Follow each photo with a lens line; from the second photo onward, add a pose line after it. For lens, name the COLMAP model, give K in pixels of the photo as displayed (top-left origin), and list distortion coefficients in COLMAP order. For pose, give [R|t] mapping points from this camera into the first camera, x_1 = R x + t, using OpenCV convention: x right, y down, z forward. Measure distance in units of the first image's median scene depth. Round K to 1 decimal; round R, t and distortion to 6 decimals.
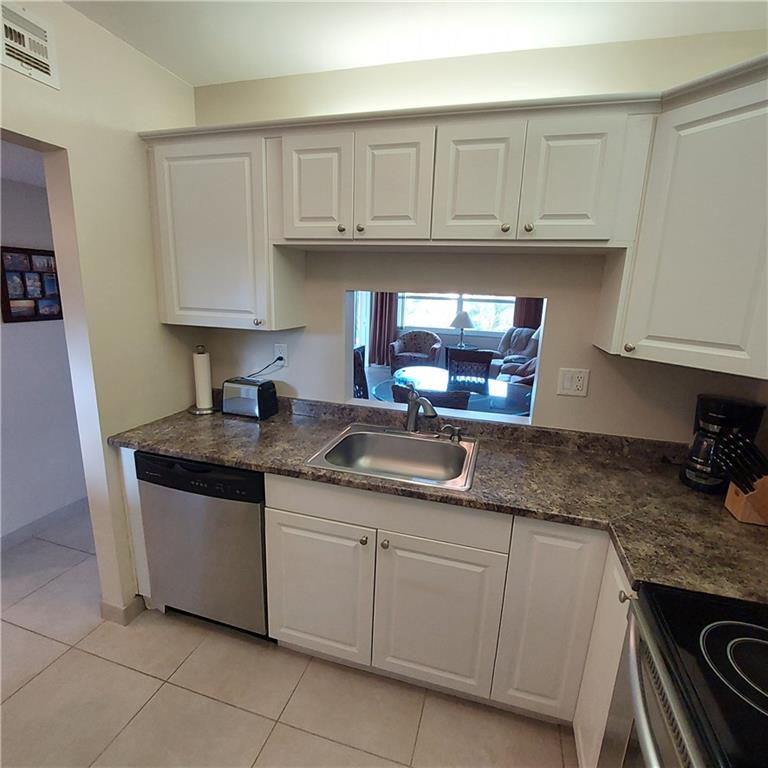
lens RADIAL K [[404.5, 0, 384.0], [0, 404.5, 384.0], [0, 0, 1]] dist [-0.023187, 0.000682]
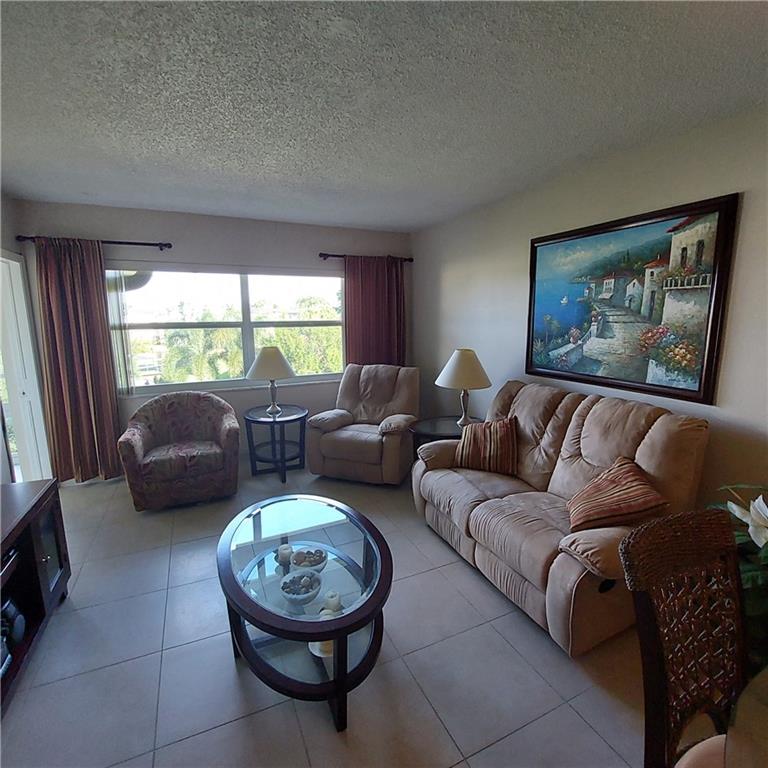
lens RADIAL K [[404.5, 0, 384.0], [0, 404.5, 384.0], [0, 0, 1]] dist [-0.023187, 0.000682]
pose [[0.752225, -0.154528, 0.640530, -0.033689], [0.184804, 0.982571, 0.020015, -0.112674], [-0.632459, 0.103317, 0.767672, 0.503234]]
